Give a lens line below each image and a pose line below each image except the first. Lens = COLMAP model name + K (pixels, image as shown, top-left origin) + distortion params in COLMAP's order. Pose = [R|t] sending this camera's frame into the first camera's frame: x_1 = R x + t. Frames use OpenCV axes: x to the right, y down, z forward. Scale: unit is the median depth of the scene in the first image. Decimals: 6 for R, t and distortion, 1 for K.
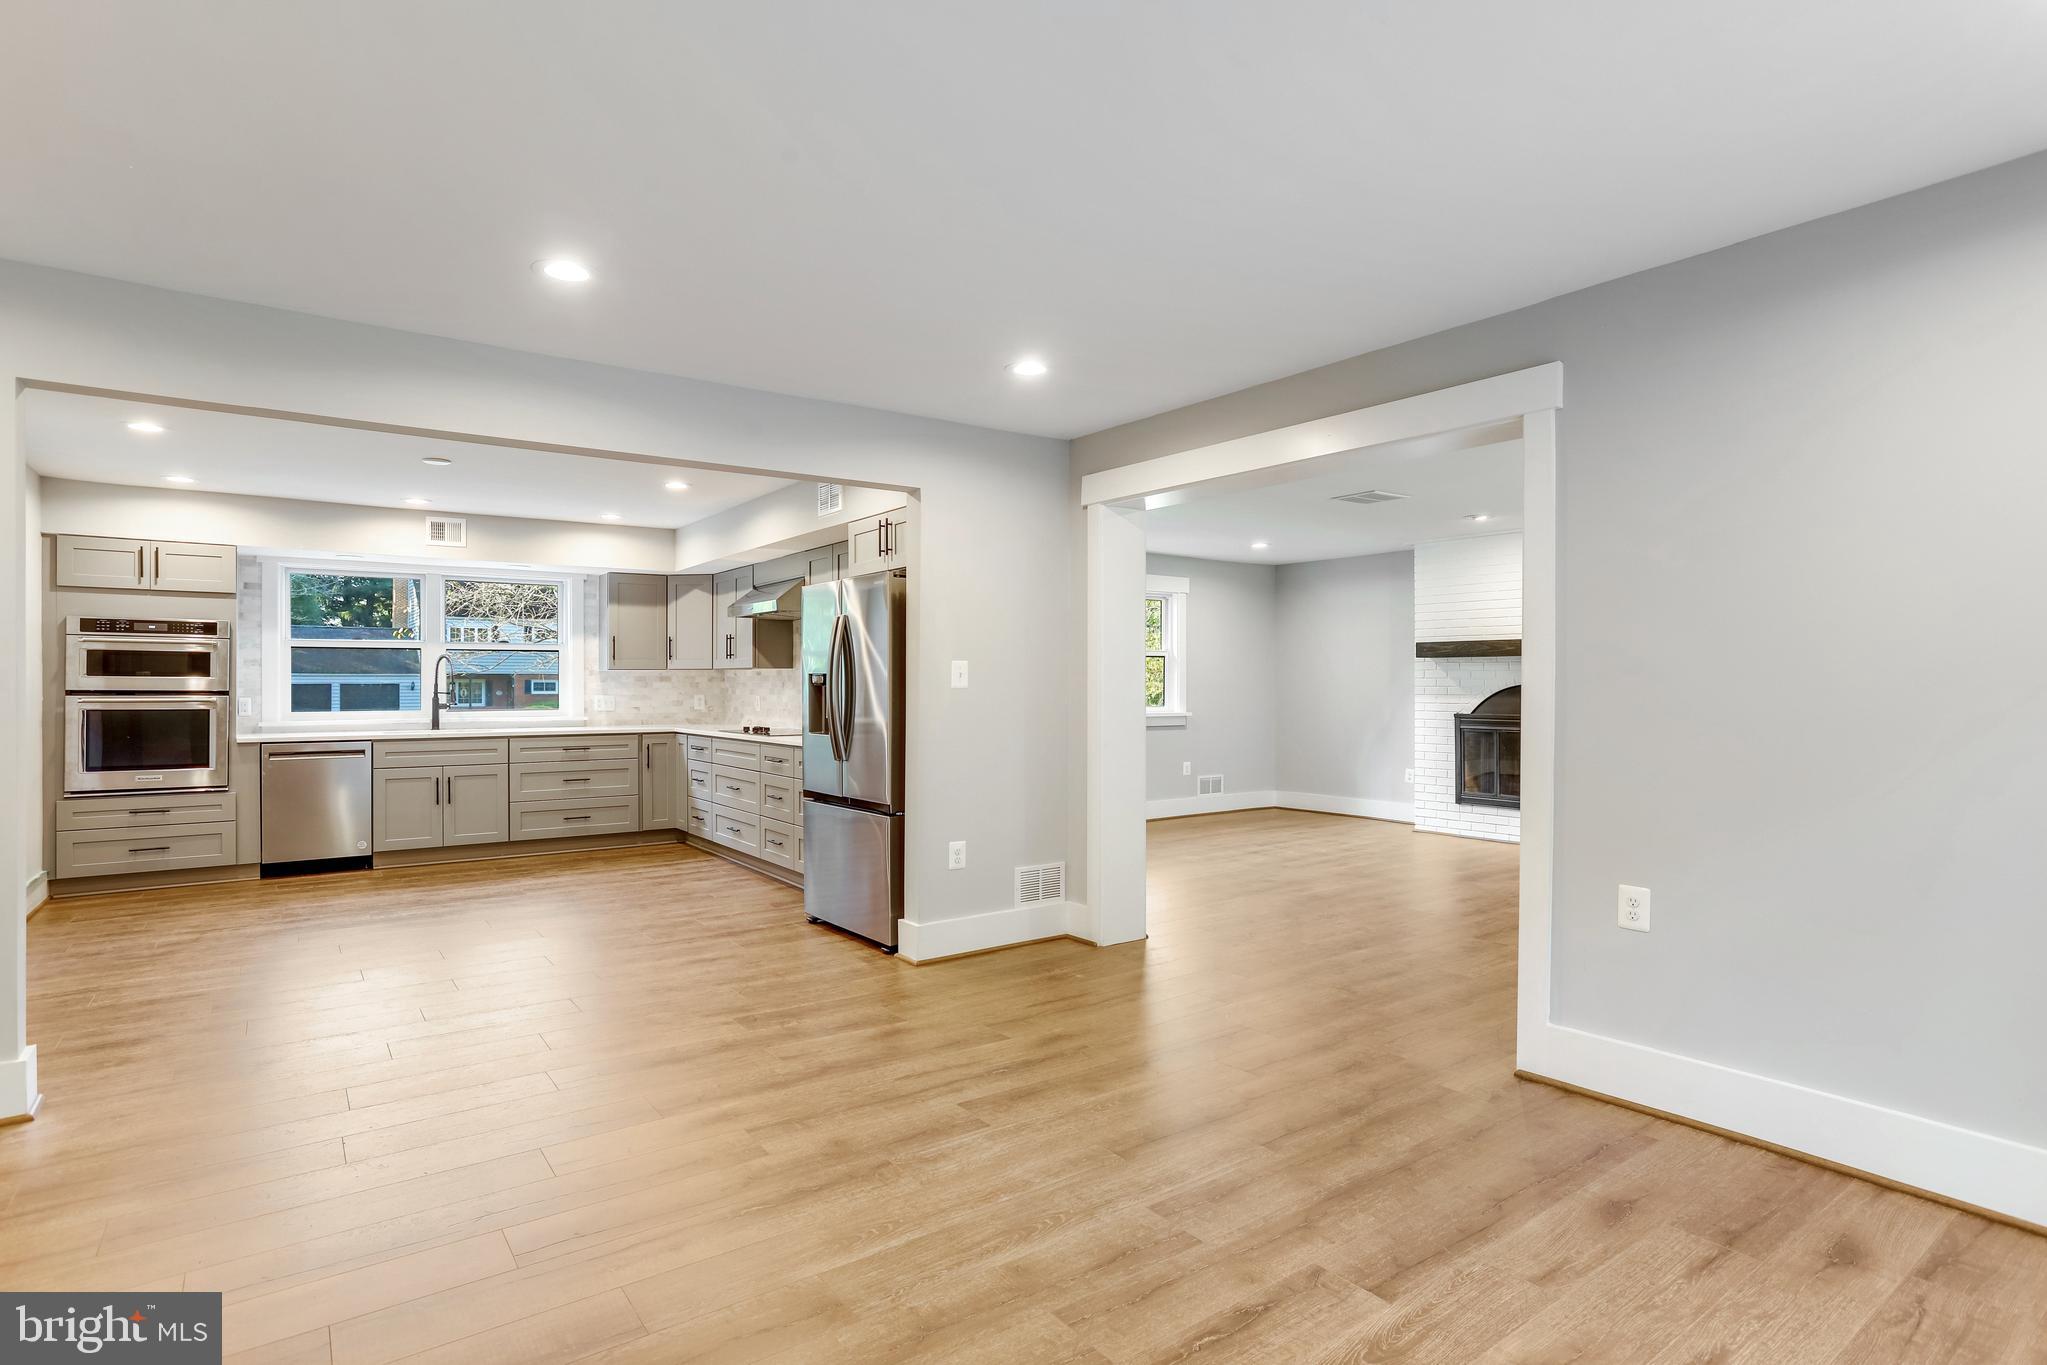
lens RADIAL K [[1040.3, 0, 1003.6], [0, 1040.3, 684.3], [0, 0, 1]] dist [-0.056173, 0.025307]
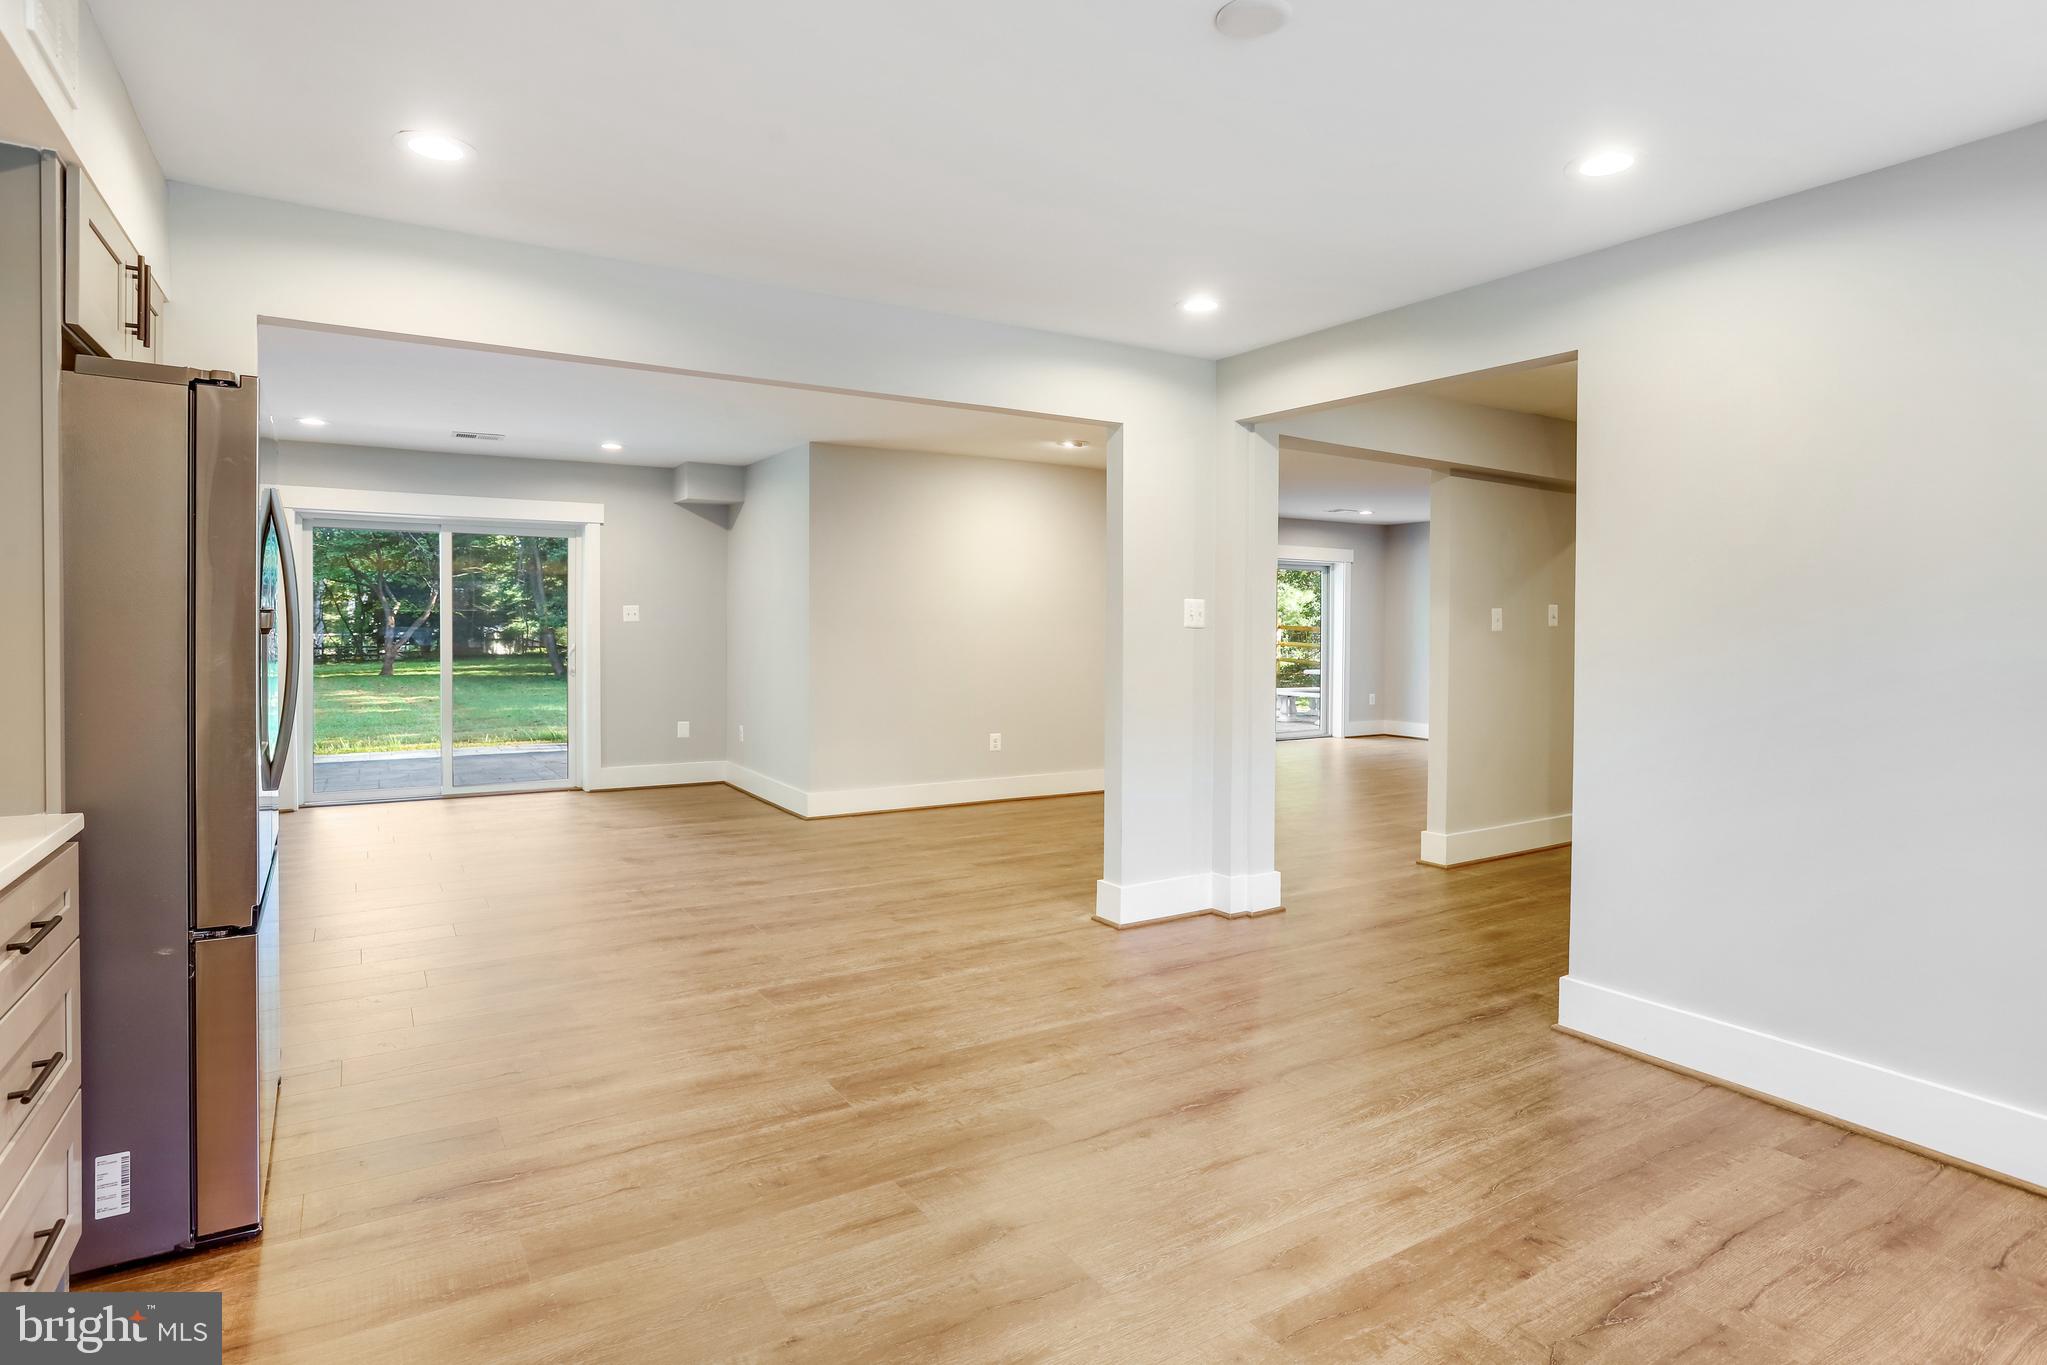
lens RADIAL K [[1065.5, 0, 986.0], [0, 1065.5, 615.0], [0, 0, 1]] dist [-0.055627, 0.027868]
pose [[-0.996722, -0.005948, 0.080685, -0.390567], [-0.006641, 0.999943, -0.008324, -0.002567], [-0.080631, -0.008833, -0.996705, 1.088475]]
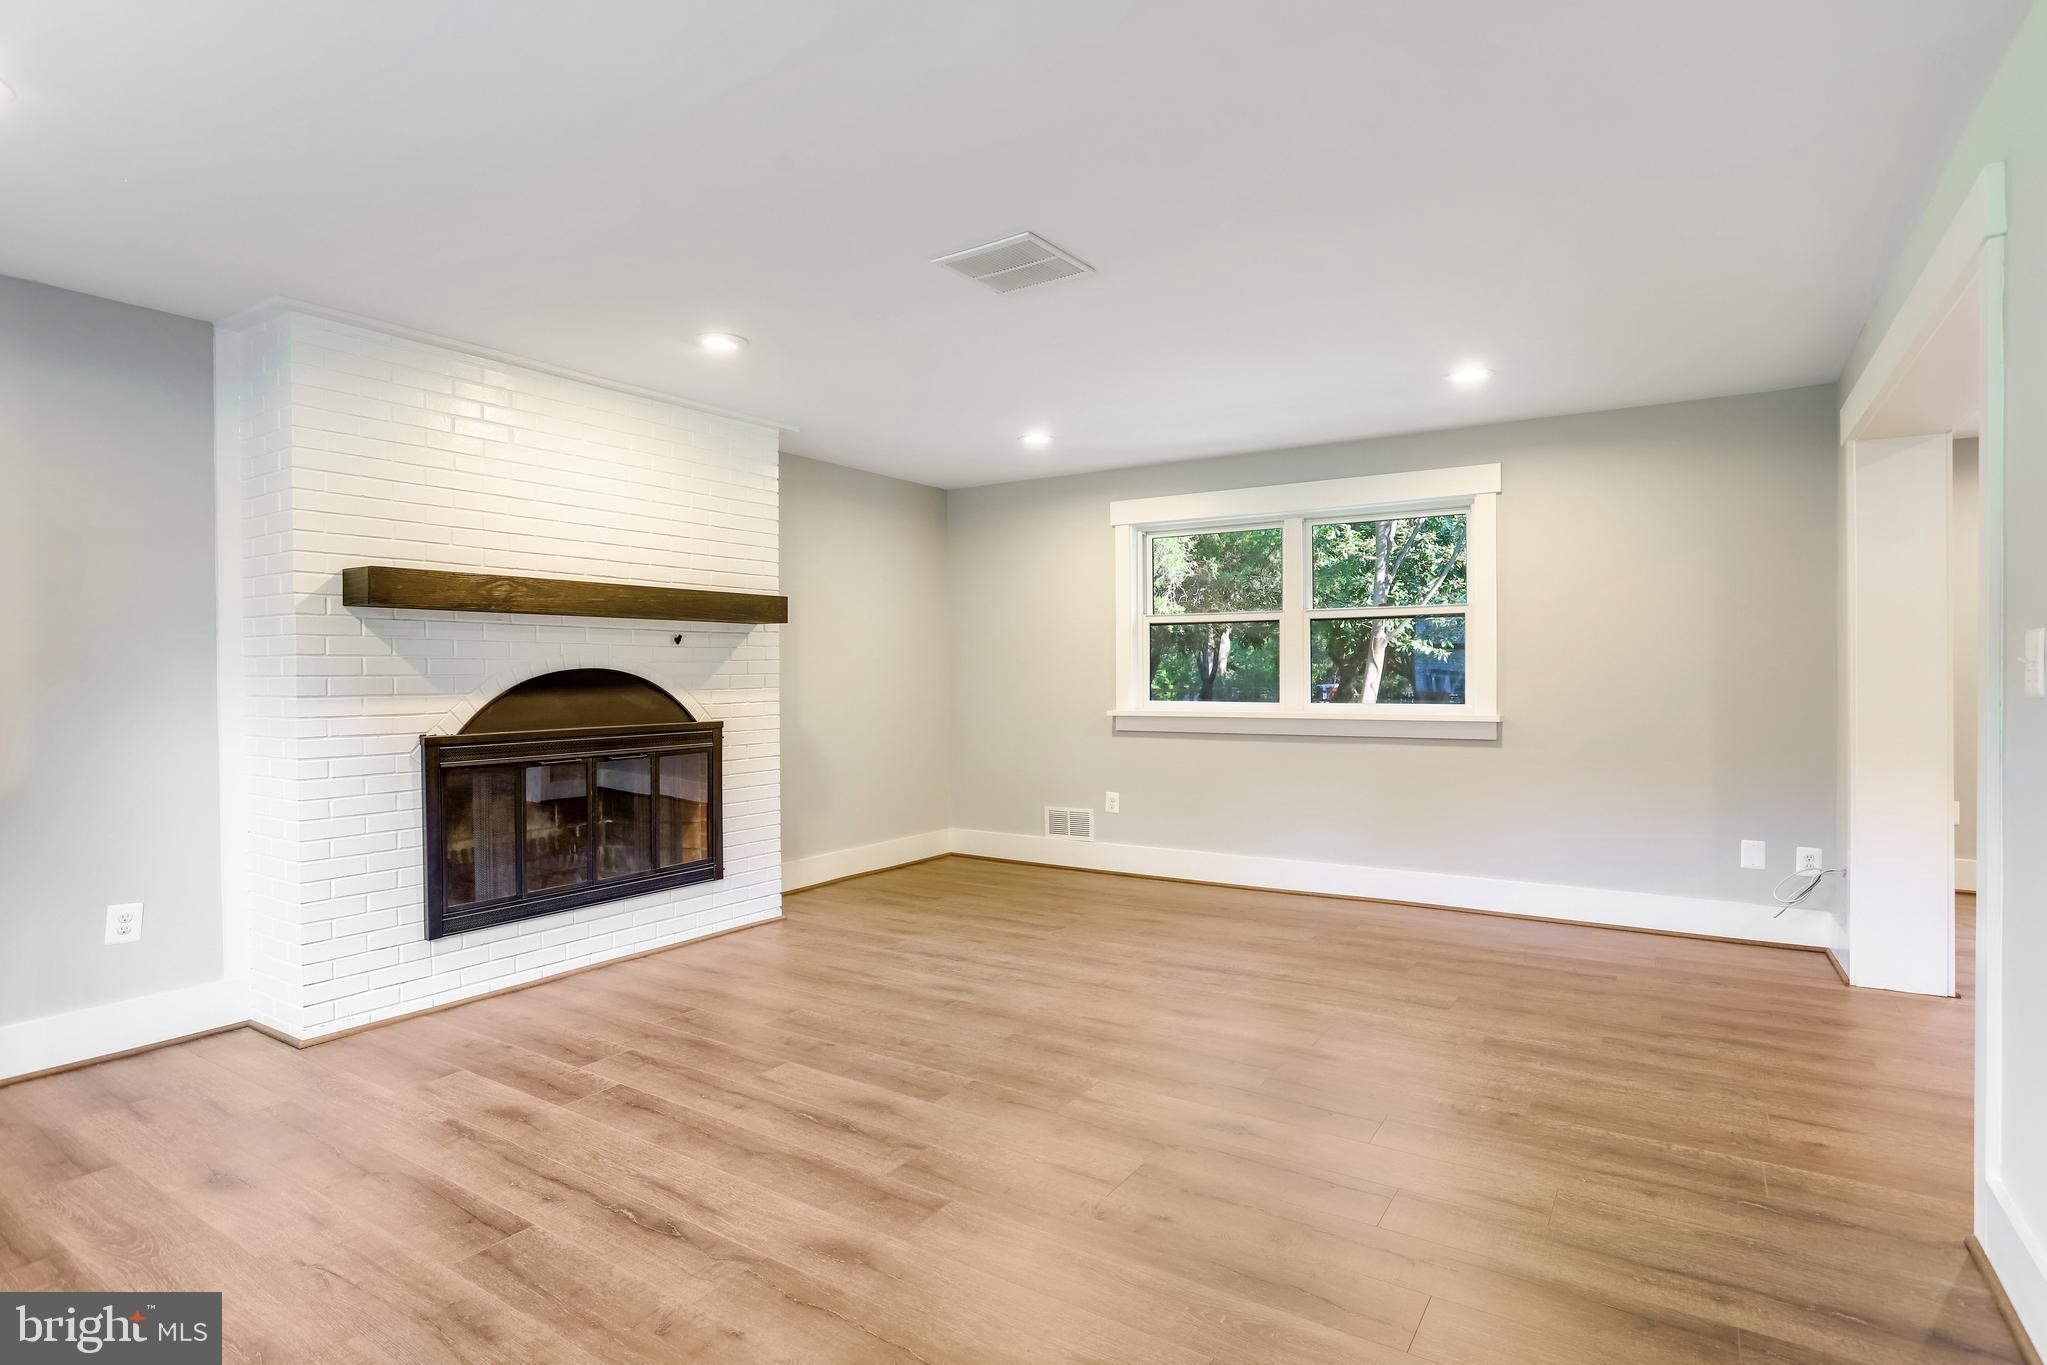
lens RADIAL K [[1040.3, 0, 1044.1], [0, 1040.3, 667.1], [0, 0, 1]] dist [-0.056173, 0.025307]
pose [[-0.377288, 0.004372, 0.926086, -0.082282], [0.006360, 0.999978, -0.002130, 0.001523], [-0.926074, 0.005086, -0.377308, 1.118614]]
